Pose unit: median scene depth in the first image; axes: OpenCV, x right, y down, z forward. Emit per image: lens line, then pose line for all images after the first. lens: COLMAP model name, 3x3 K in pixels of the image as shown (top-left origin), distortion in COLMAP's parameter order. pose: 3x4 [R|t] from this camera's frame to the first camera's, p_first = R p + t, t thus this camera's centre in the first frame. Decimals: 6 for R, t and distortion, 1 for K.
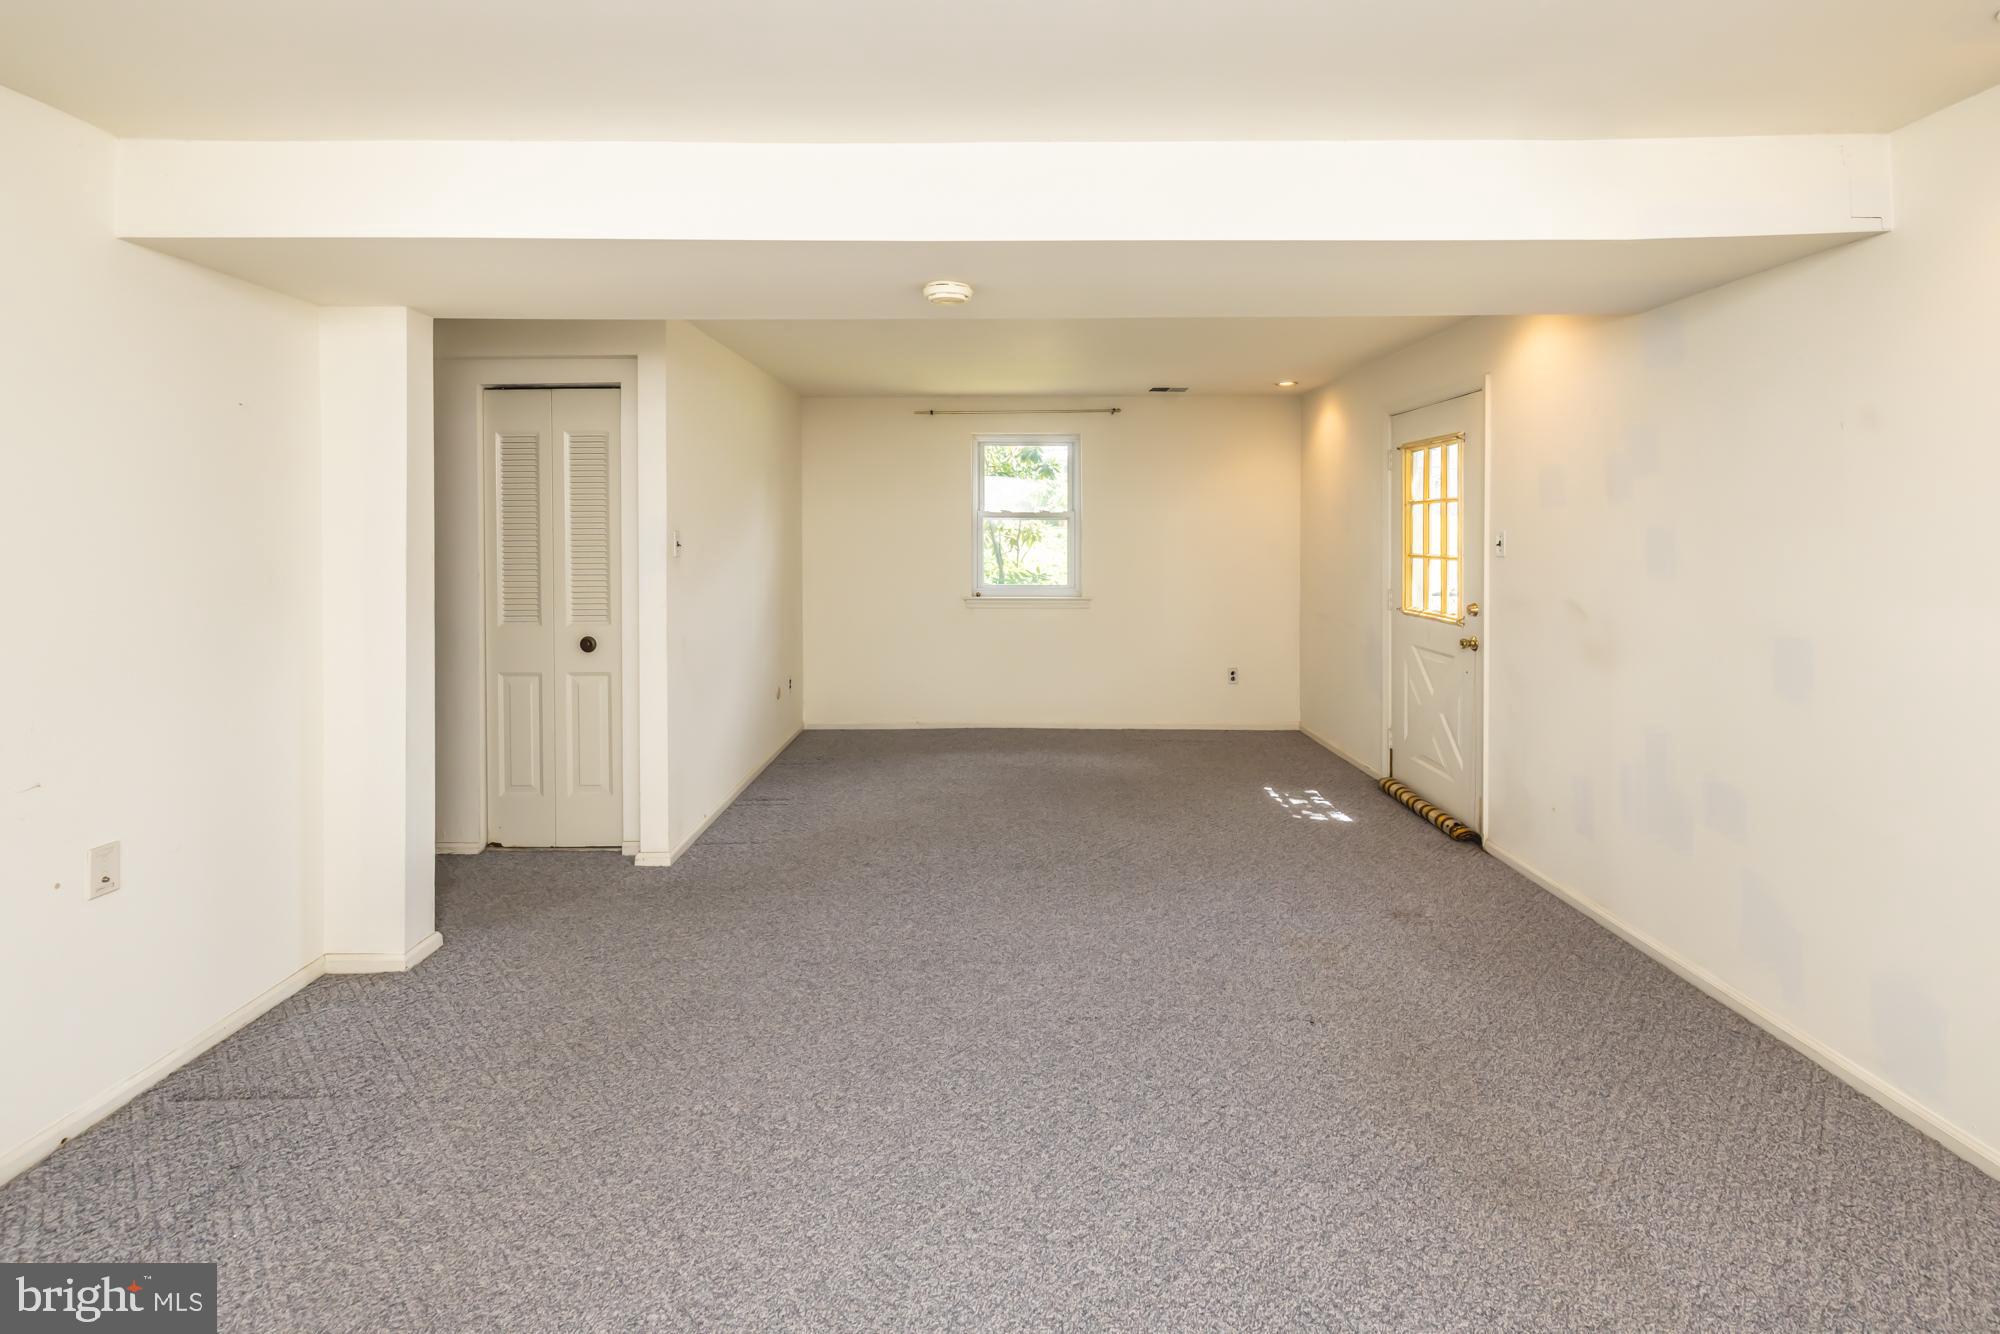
lens RADIAL K [[885.3, 0, 990.7], [0, 885.3, 538.9], [0, 0, 1]] dist [0.000227, 0.000359]
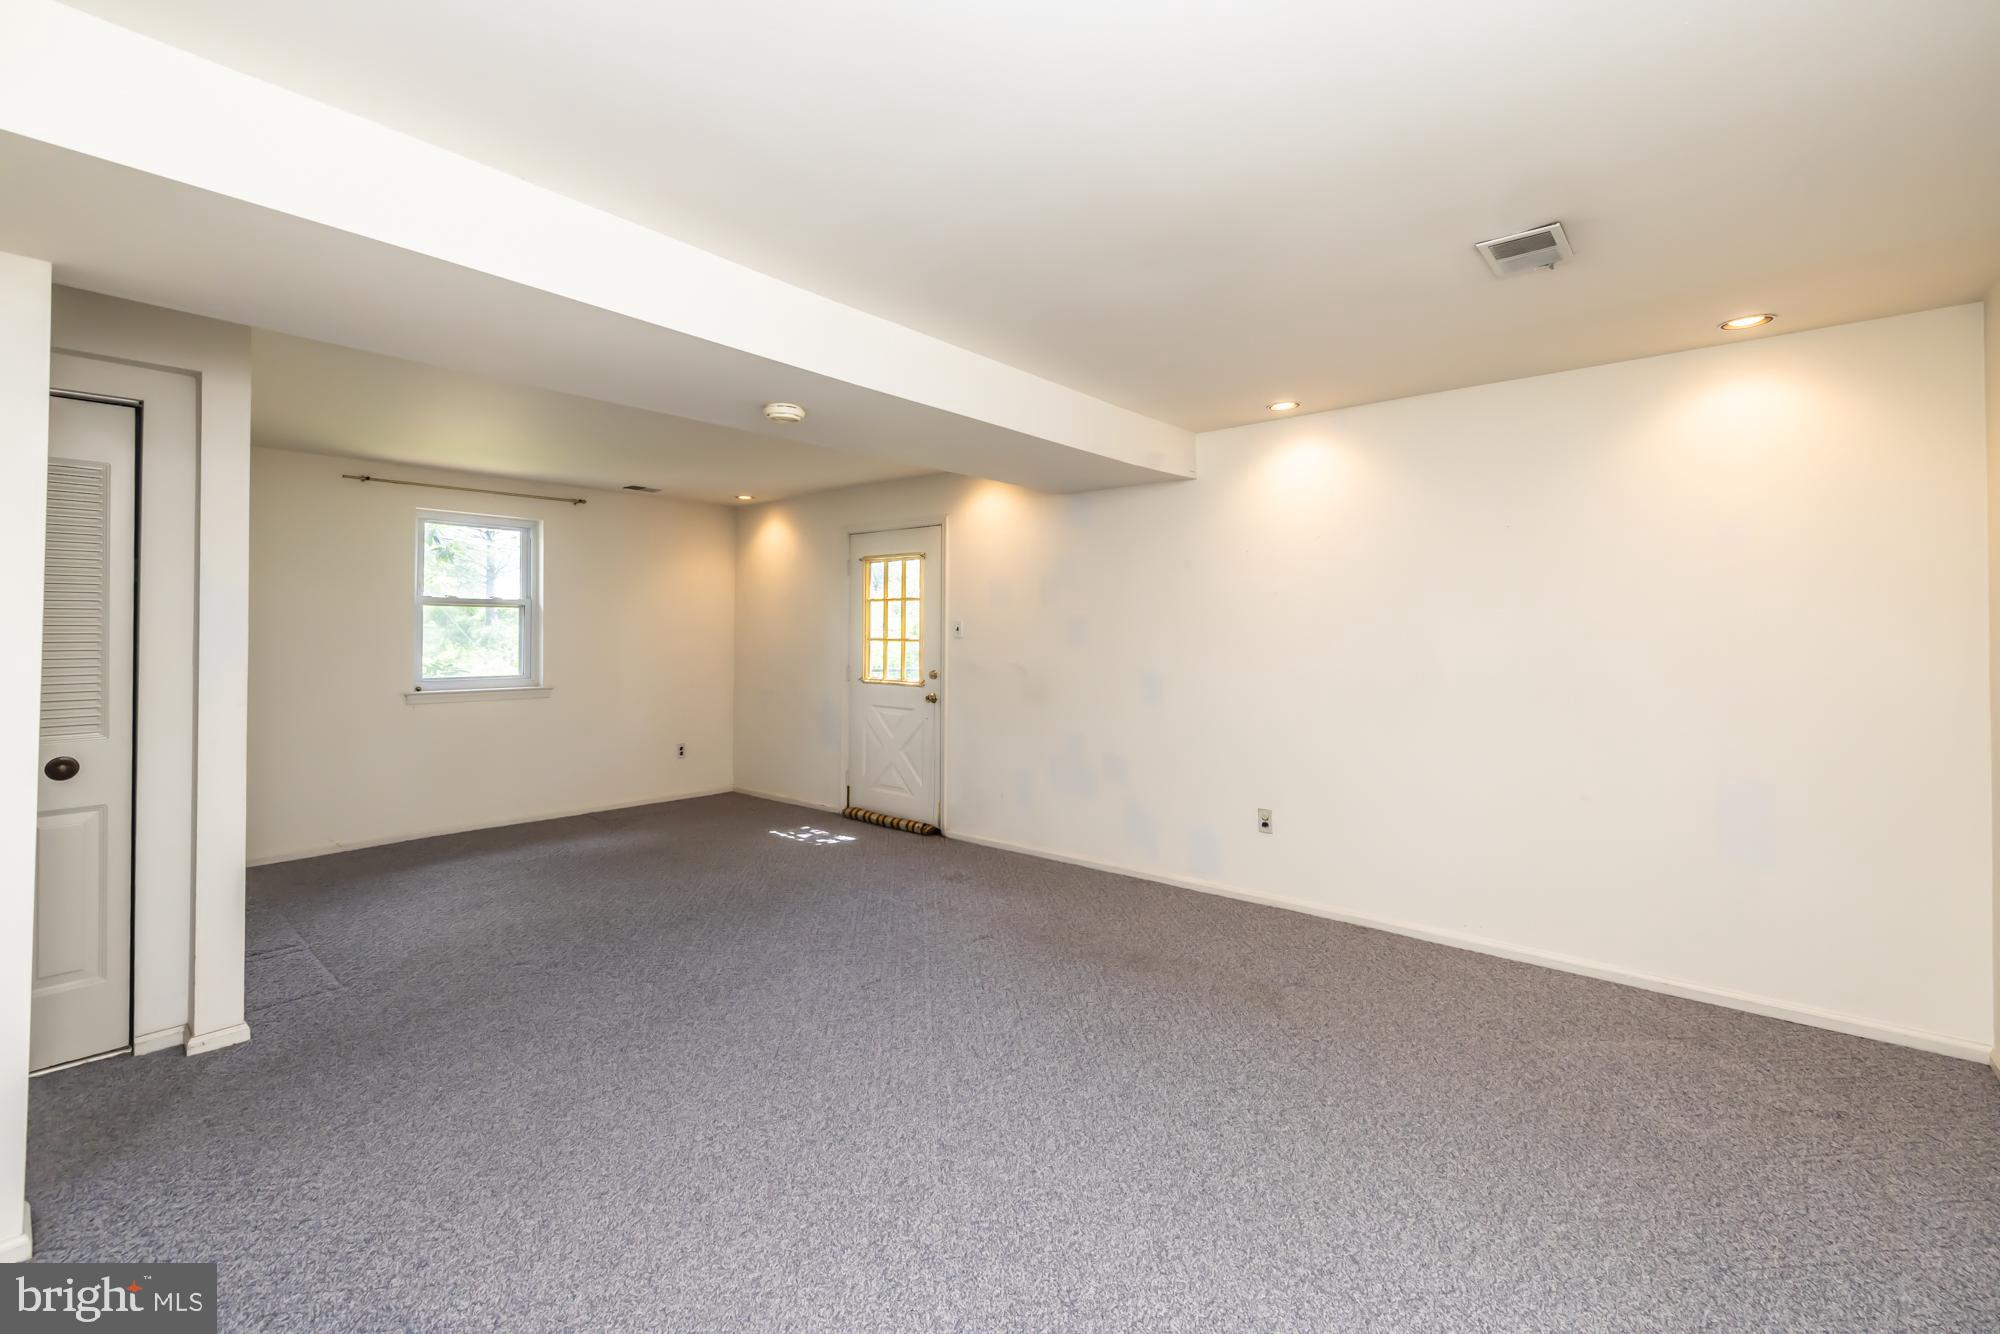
lens RADIAL K [[862.8, 0, 960.2], [0, 862.8, 618.2], [0, 0, 1]] dist [-0.002744, -0.000201]
pose [[0.656495, 0.015530, 0.754171, -0.495605], [0.001621, 0.999757, -0.021998, 0.017985], [-0.754329, 0.015664, 0.656310, 0.032842]]
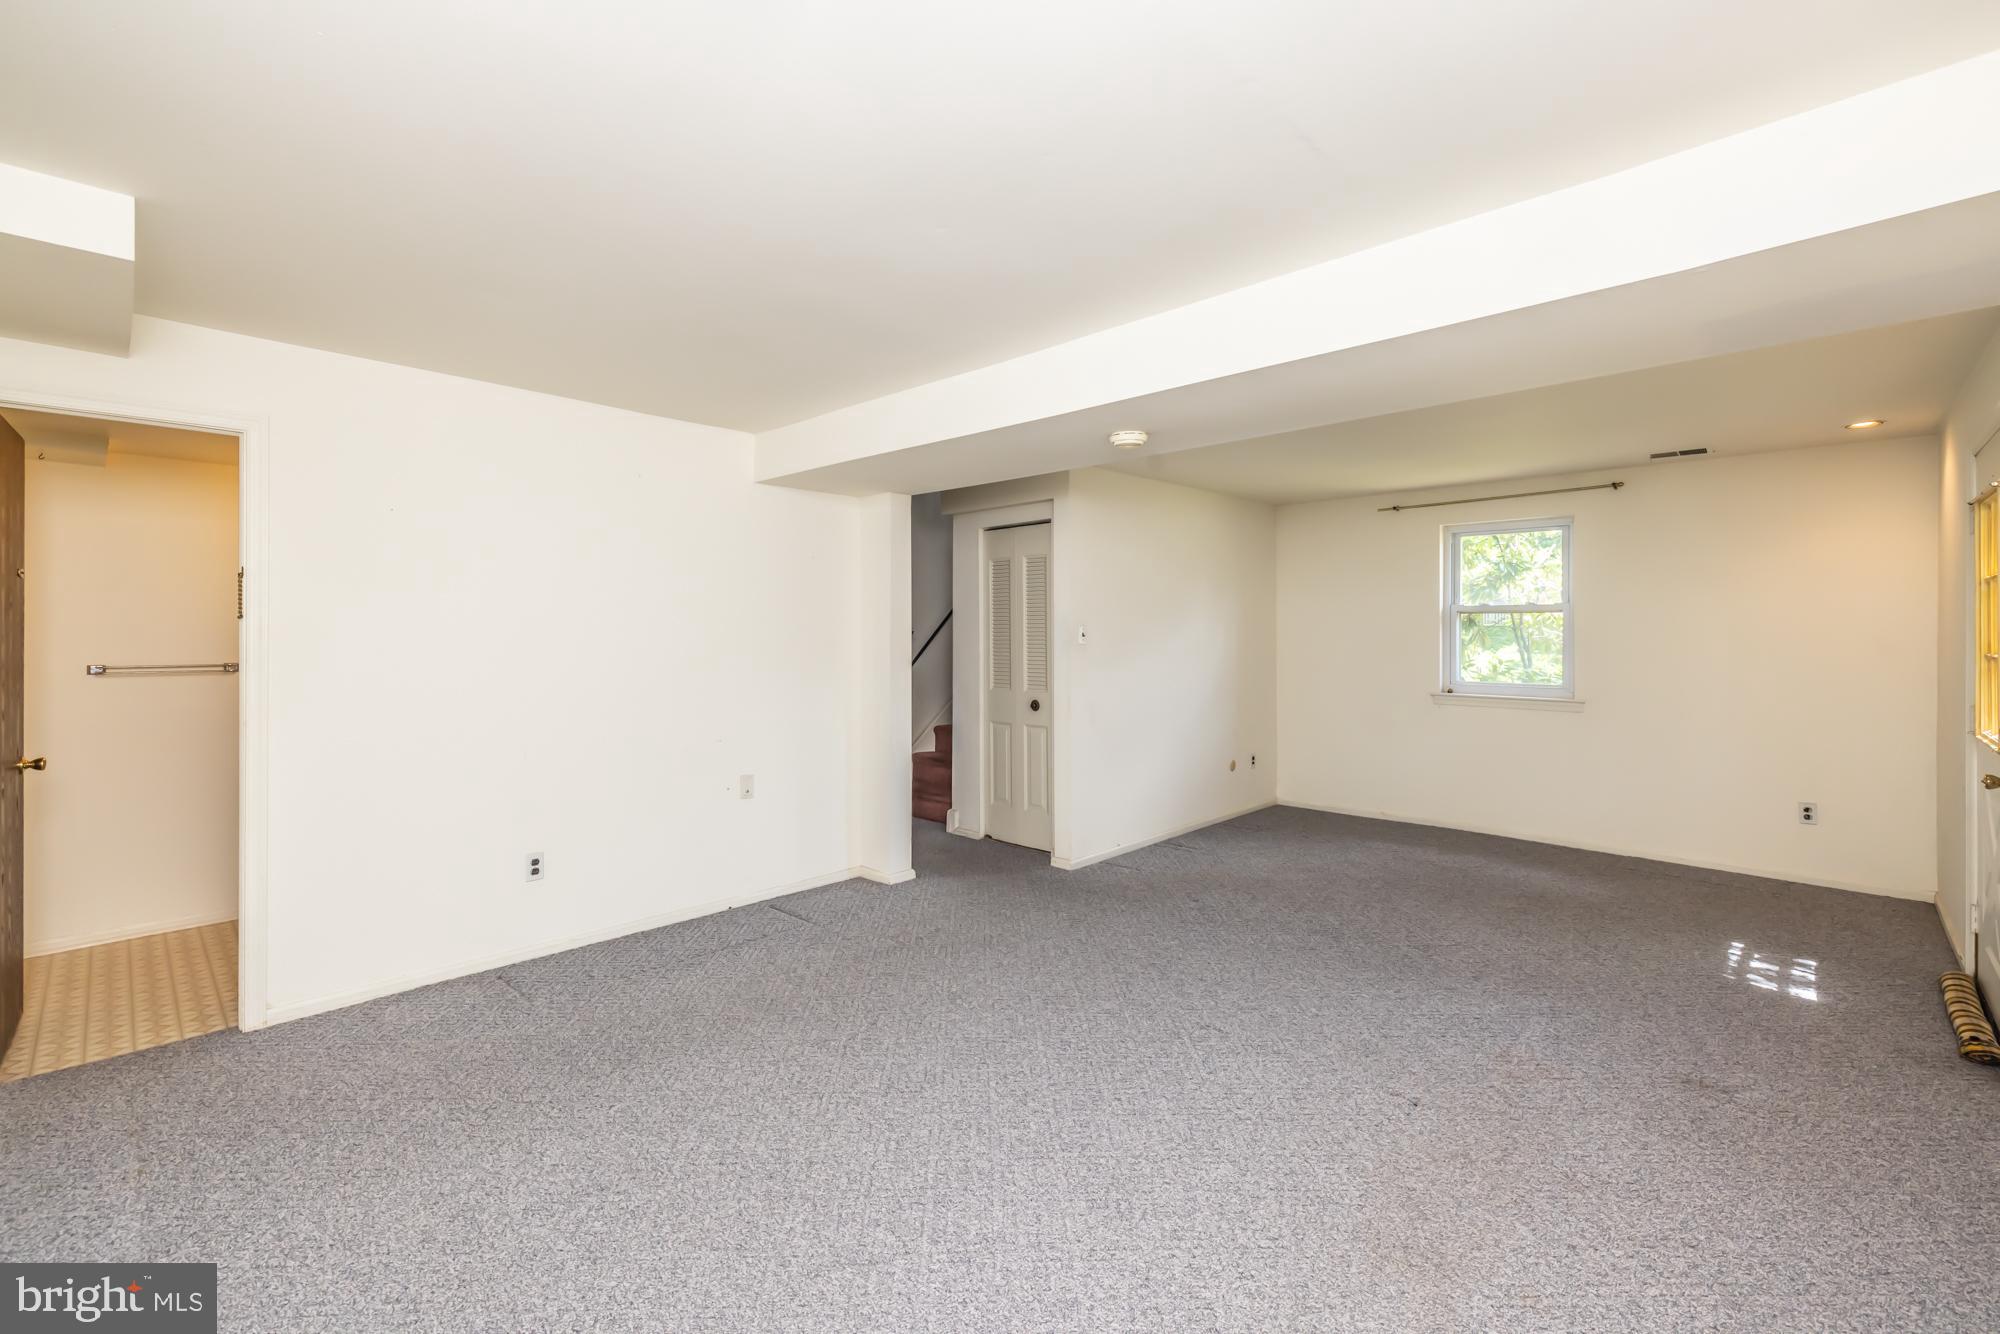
lens RADIAL K [[840.0, 0, 992.1], [0, 840.0, 642.3], [0, 0, 1]] dist [-0.000822, 0.000008]
pose [[0.723234, 0.010205, -0.690528, 0.418515], [-0.005424, 0.999944, 0.009097, 0.006480], [0.690582, -0.002834, 0.723249, -0.017543]]
